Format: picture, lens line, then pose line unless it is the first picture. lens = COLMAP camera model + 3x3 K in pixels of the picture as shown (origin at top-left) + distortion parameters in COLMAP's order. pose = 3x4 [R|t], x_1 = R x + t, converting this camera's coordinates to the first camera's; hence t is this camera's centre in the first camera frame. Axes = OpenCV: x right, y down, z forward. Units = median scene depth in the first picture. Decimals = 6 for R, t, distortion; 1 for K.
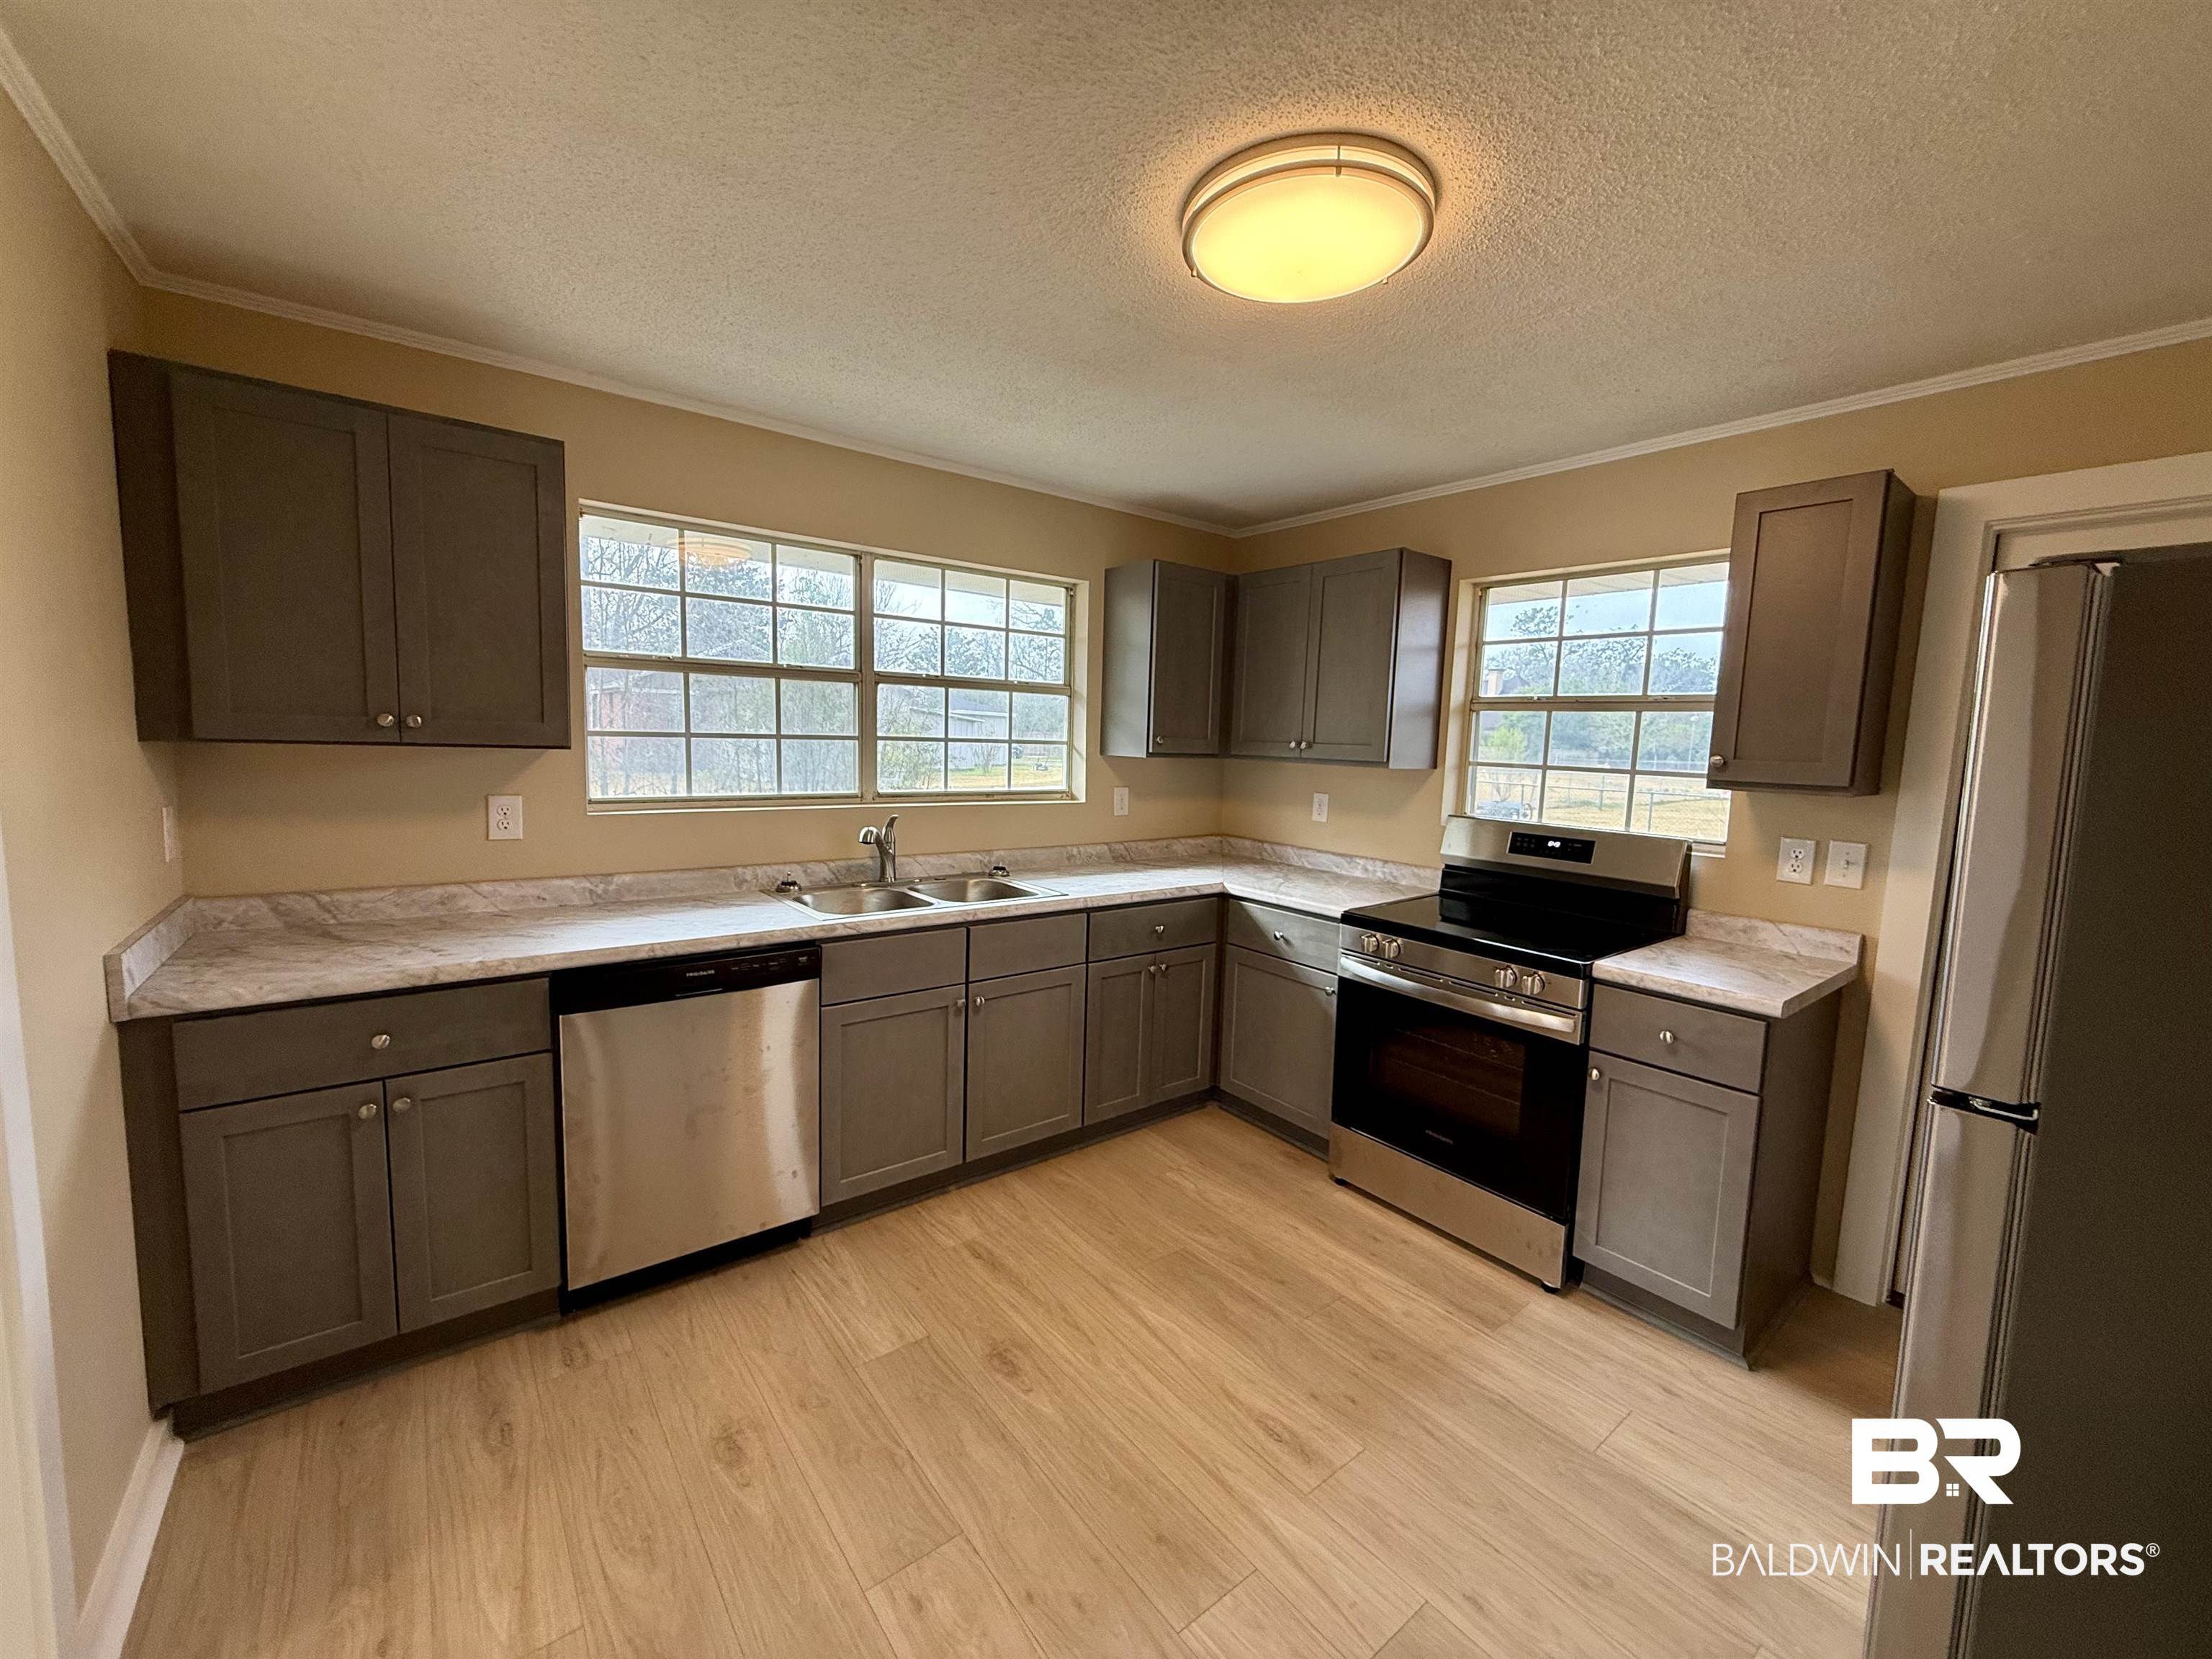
lens RADIAL K [[884.7, 0, 1188.6], [0, 884.7, 831.3], [0, 0, 1]] dist [0.000570, 0.000738]
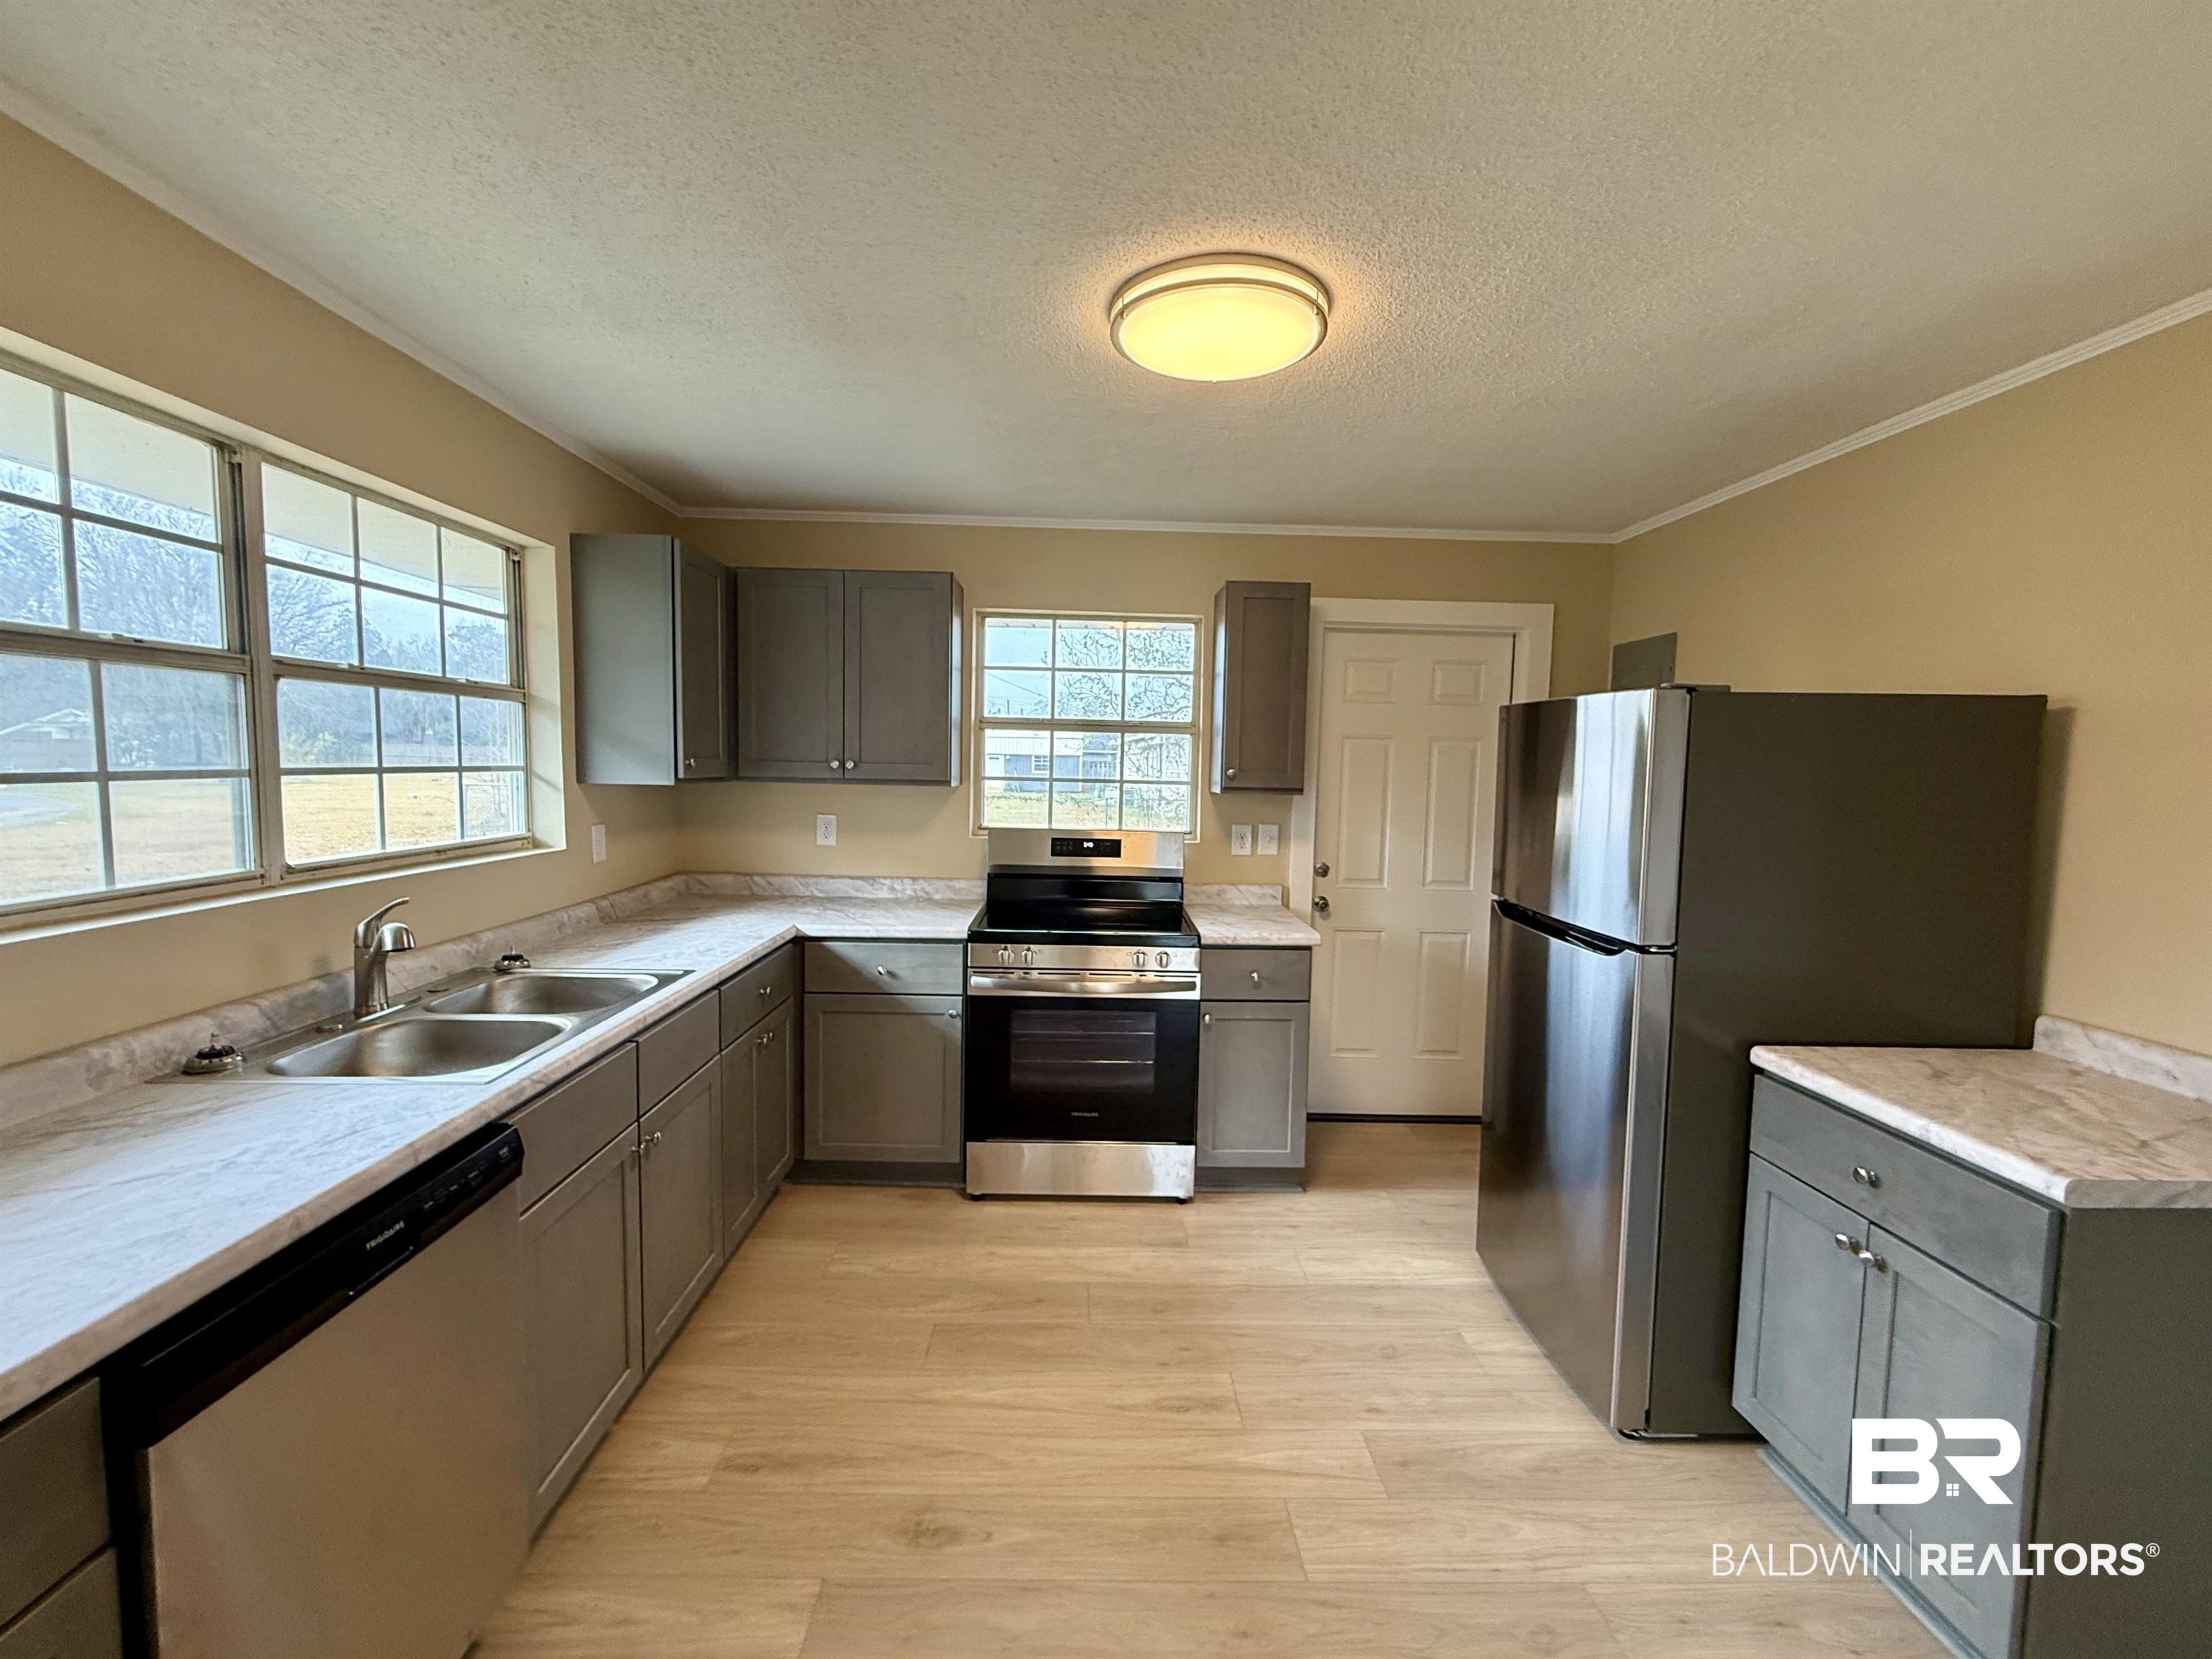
lens RADIAL K [[884.7, 0, 1109.8], [0, 884.7, 825.8], [0, 0, 1]] dist [0.000570, 0.000738]
pose [[0.626388, -0.076590, 0.775740, -0.477510], [0.080557, 0.996193, 0.033308, -0.047391], [-0.775338, 0.041628, 0.630173, 0.226149]]
